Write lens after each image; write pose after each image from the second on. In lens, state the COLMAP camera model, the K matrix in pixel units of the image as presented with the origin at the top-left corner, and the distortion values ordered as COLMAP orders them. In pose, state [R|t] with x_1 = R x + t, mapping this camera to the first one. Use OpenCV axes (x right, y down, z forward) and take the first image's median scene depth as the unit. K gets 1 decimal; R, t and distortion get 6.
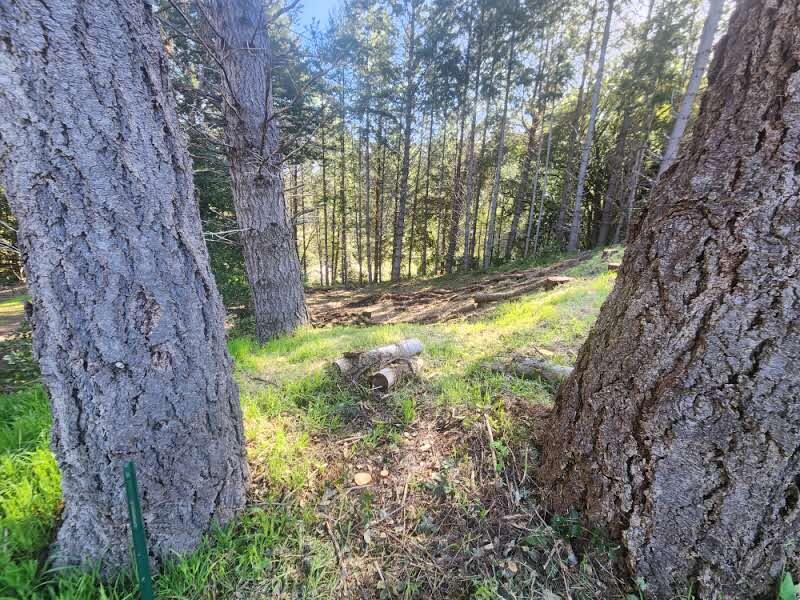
lens RADIAL K [[322.3, 0, 400.0], [0, 322.3, 300.0], [0, 0, 1]] dist [-0.007673, 0.000091]
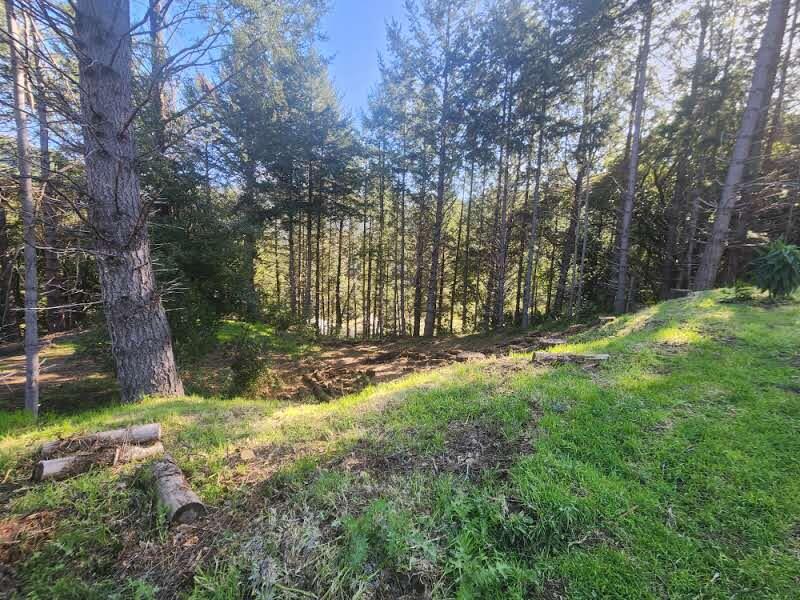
lens RADIAL K [[338.9, 0, 400.0], [0, 338.9, 300.0], [0, 0, 1]] dist [0.000608, 0.000085]
pose [[0.980450, 0.023242, -0.195390, 0.129500], [-0.053151, 0.987369, -0.149259, -0.018199], [0.189453, 0.156726, 0.969301, 0.010847]]
